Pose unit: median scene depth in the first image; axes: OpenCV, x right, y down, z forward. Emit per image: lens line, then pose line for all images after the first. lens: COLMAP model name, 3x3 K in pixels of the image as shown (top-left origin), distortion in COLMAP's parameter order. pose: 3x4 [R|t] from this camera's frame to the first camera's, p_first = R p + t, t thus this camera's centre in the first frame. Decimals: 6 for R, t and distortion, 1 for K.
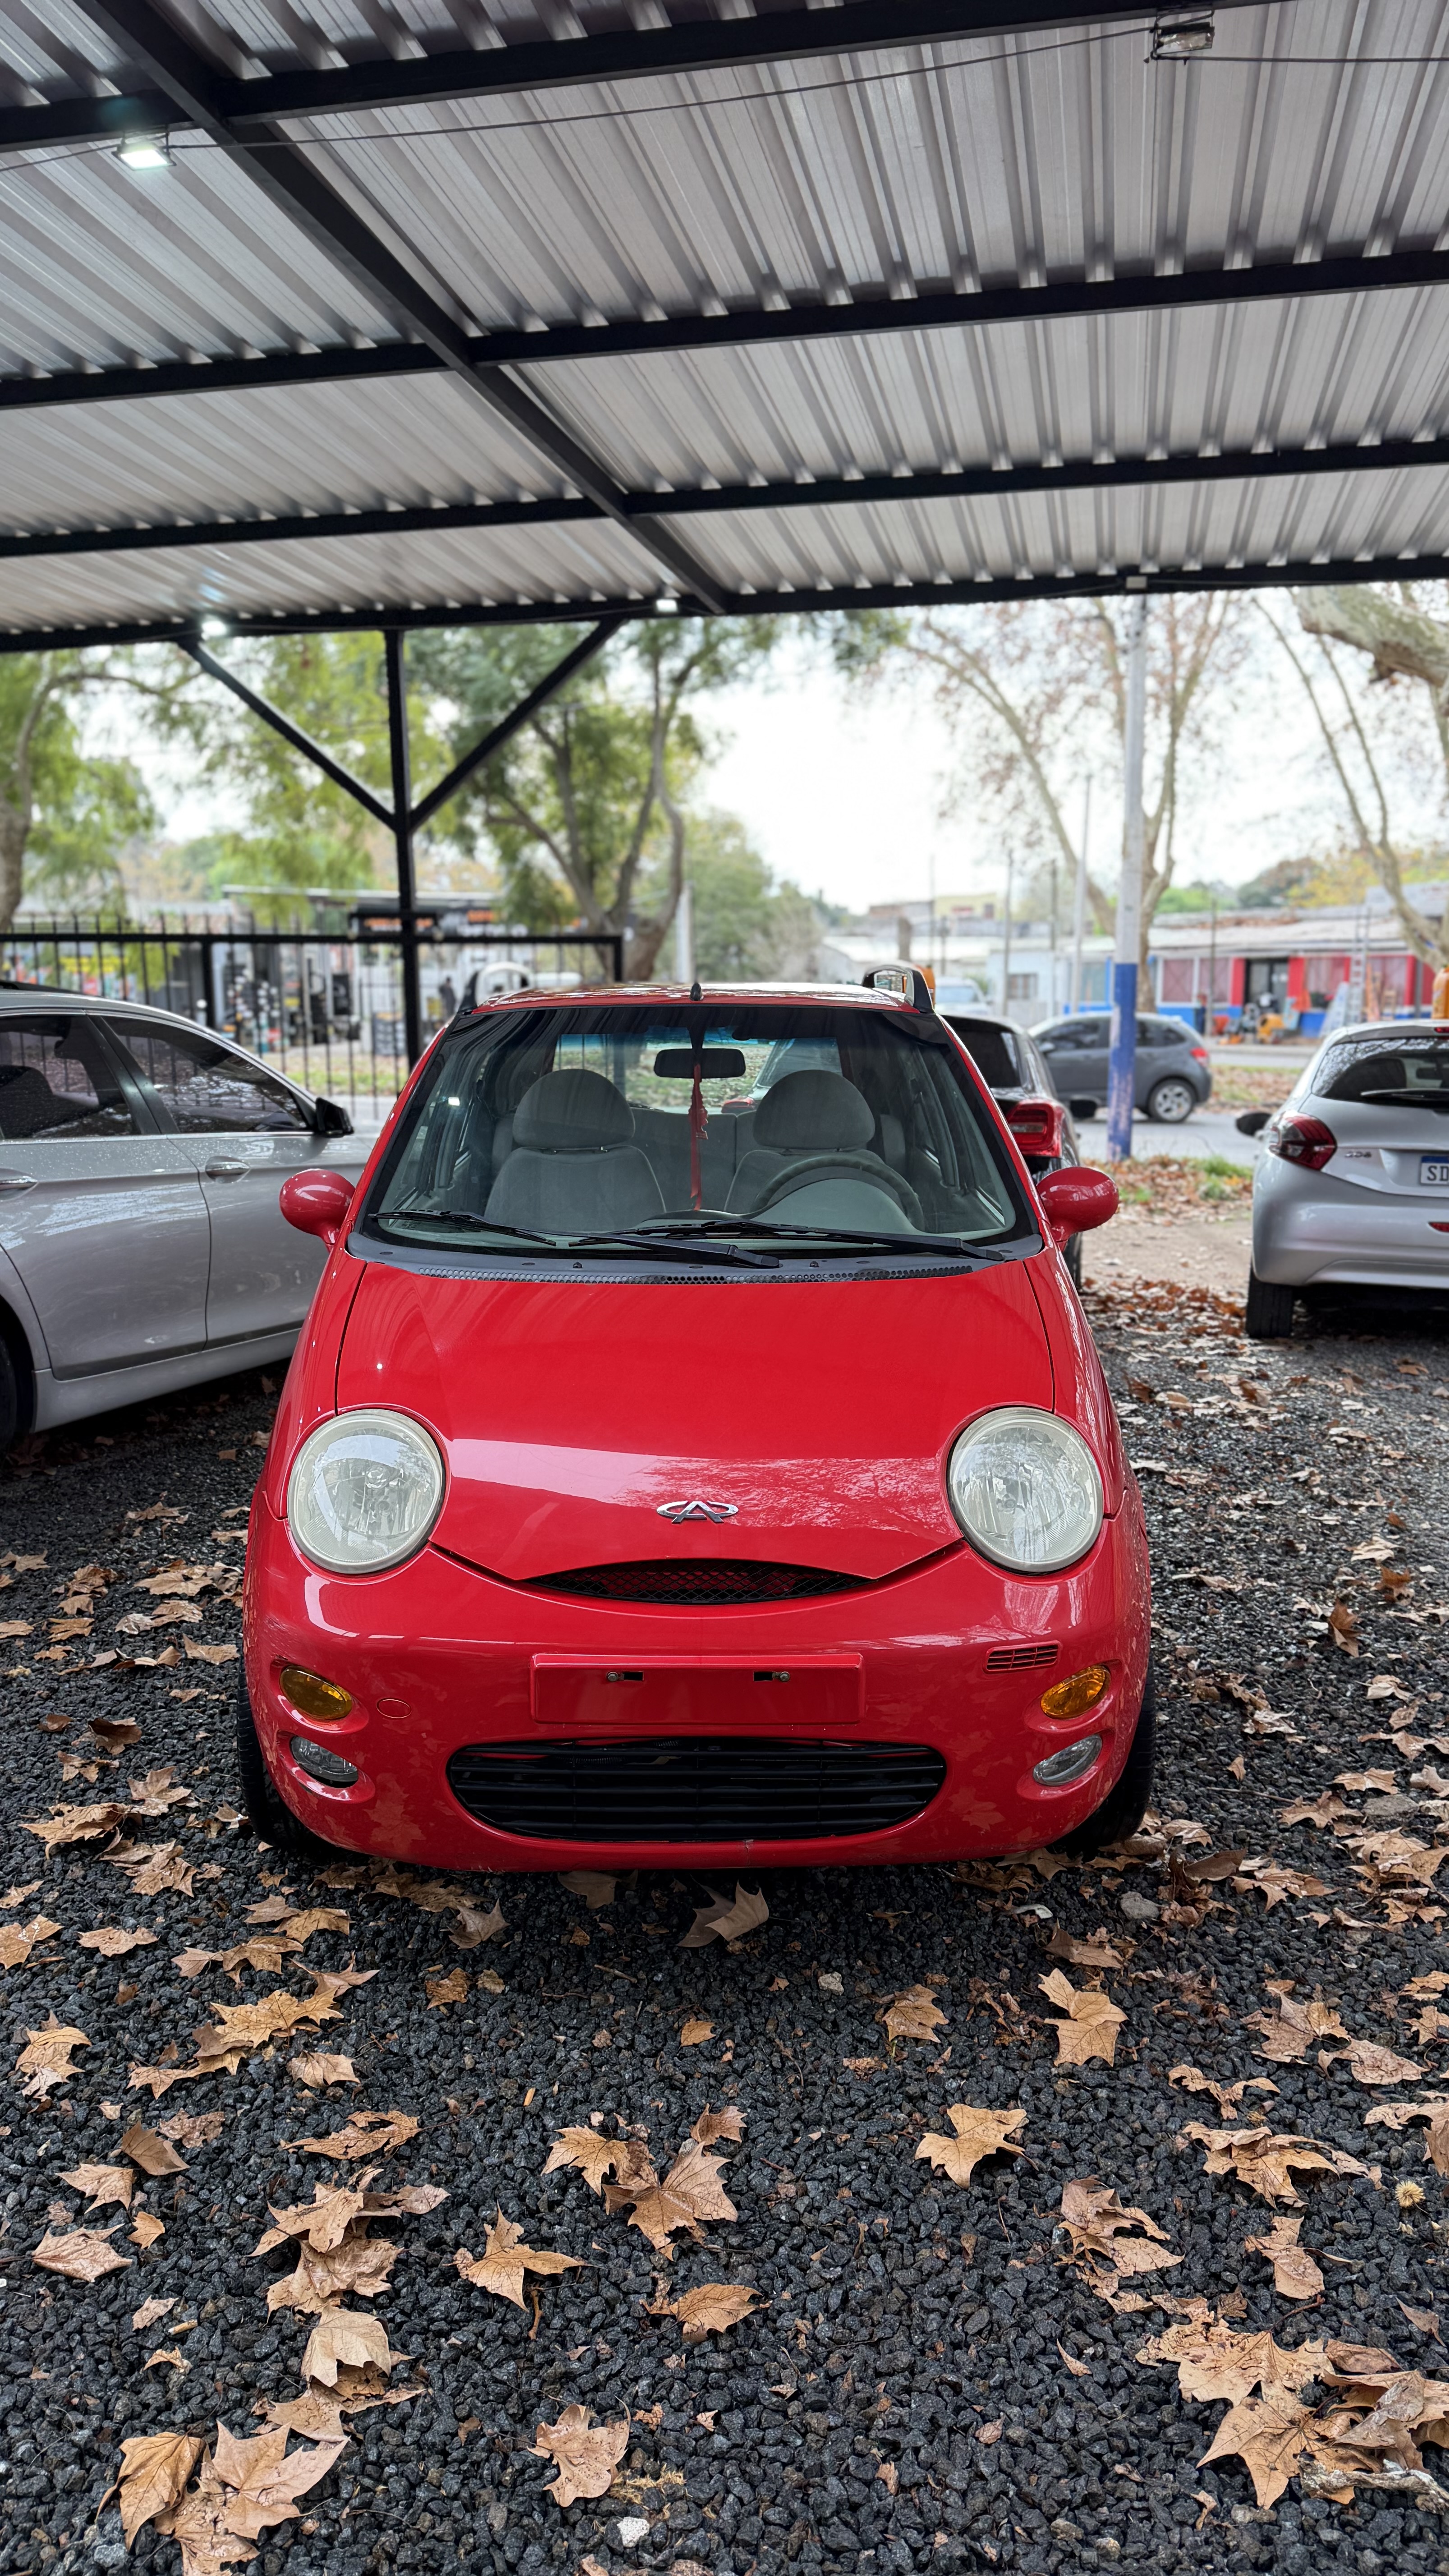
lens RADIAL K [[1794.3, 0, 724.5], [0, 1794.3, 1288.0], [0, 0, 1]] dist [0.052132, -0.071764]
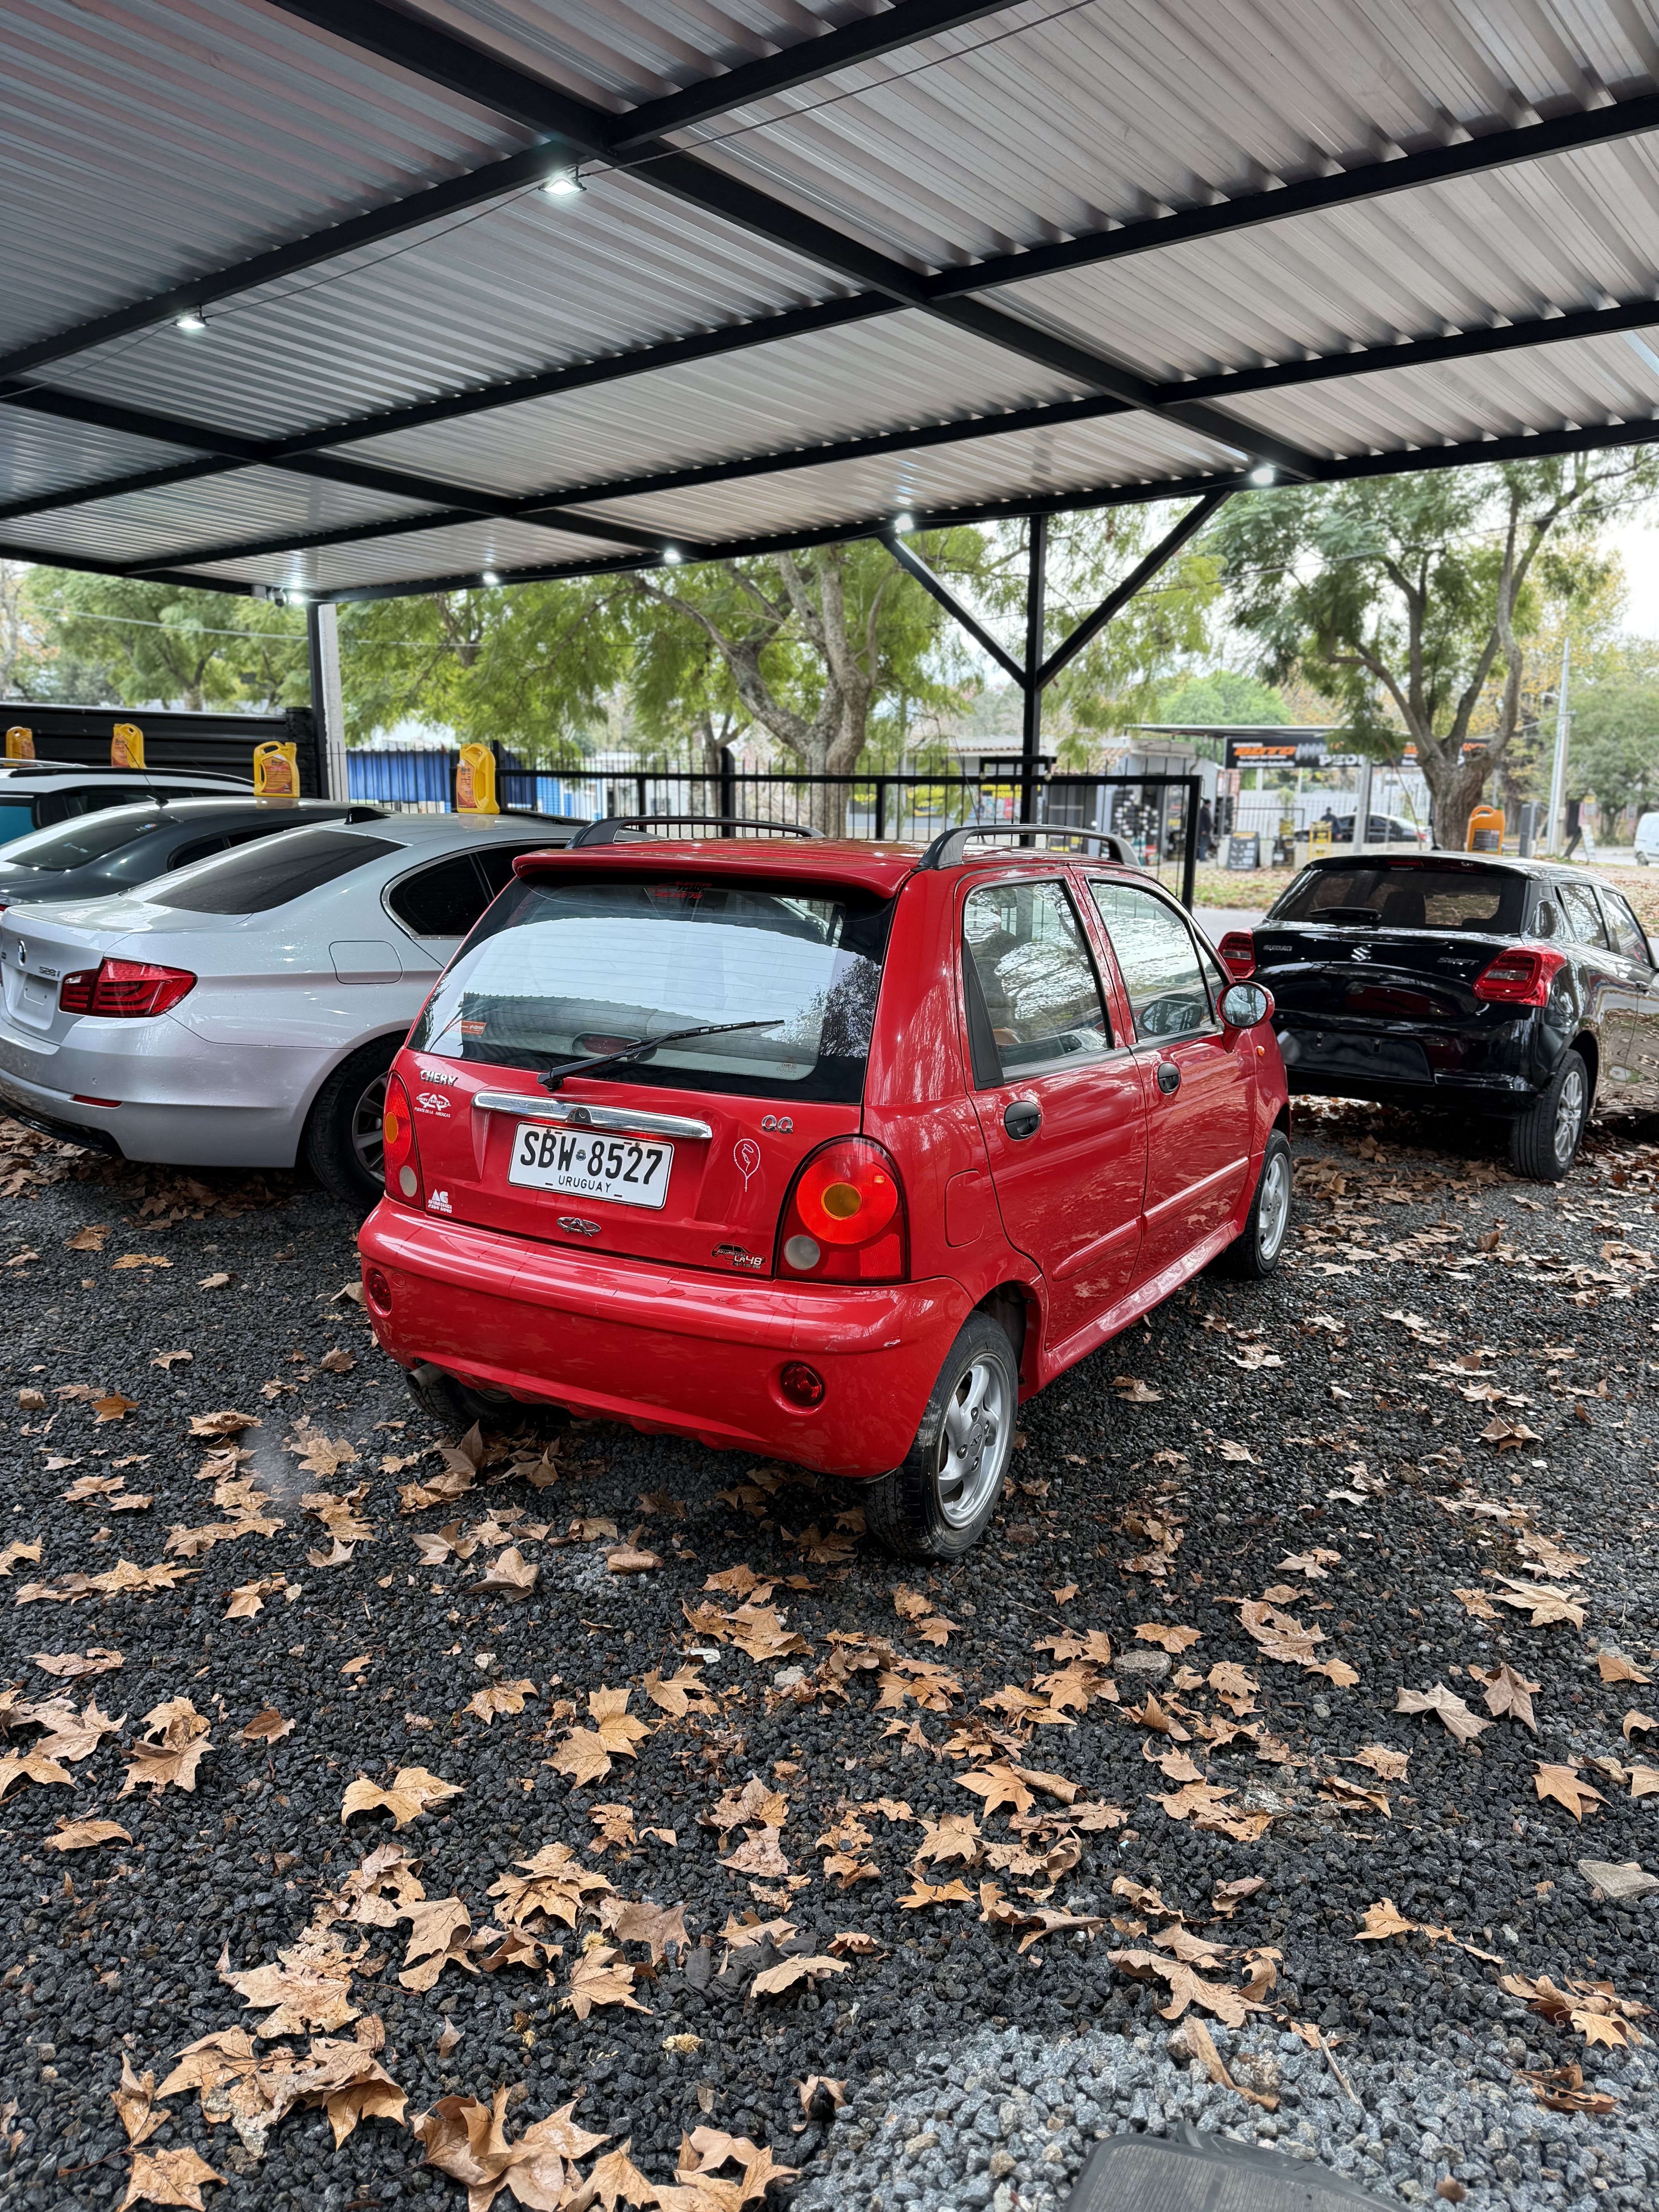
lens RADIAL K [[1537.3, 0, 843.5], [0, 1537.3, 1108.3], [0, 0, 1]] dist [0.061796, -0.085340]
pose [[0.887183, 0.106243, -0.449019, 0.337061], [-0.094048, 0.994339, 0.049449, -0.032646], [0.451731, -0.001641, 0.892153, 0.074311]]
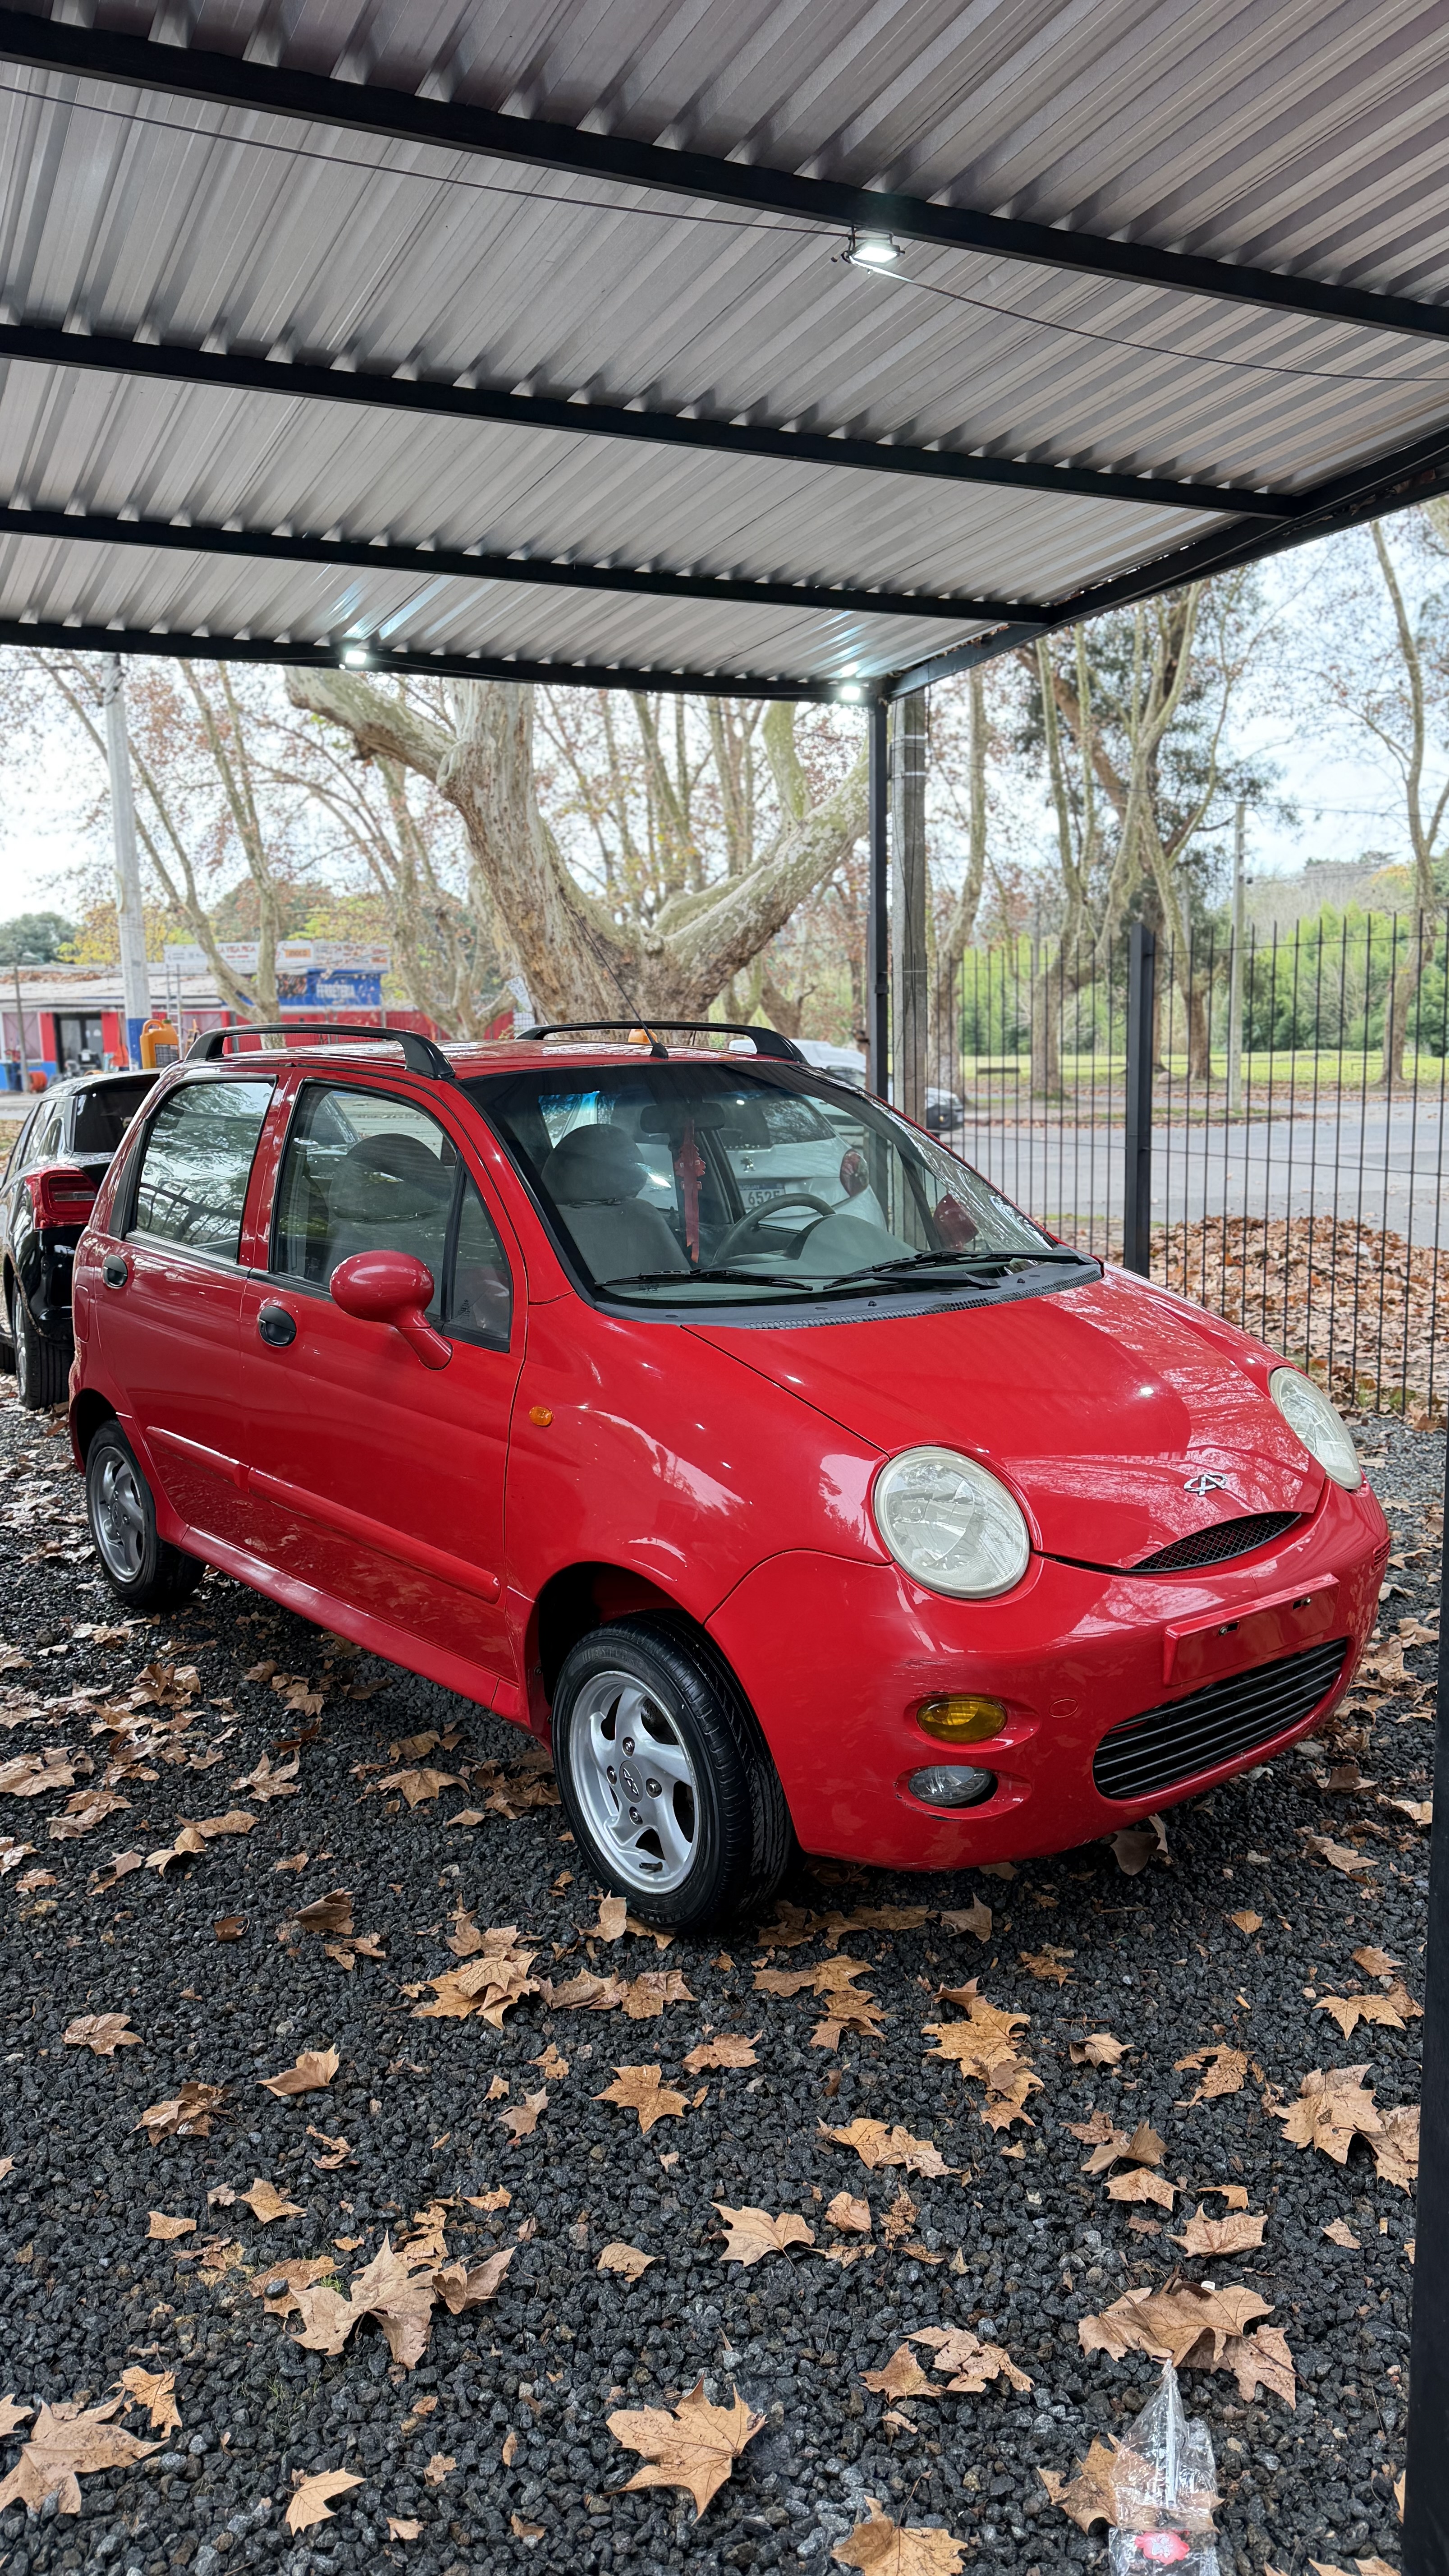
lens RADIAL K [[1773.5, 0, 724.5], [0, 1773.5, 1288.0], [0, 0, 1]] dist [0.154631, -0.233031]
pose [[0.780619, -0.100892, 0.616811, -0.436709], [0.118901, 0.992835, 0.011920, -0.025395], [-0.613594, 0.064034, 0.787021, 0.110341]]
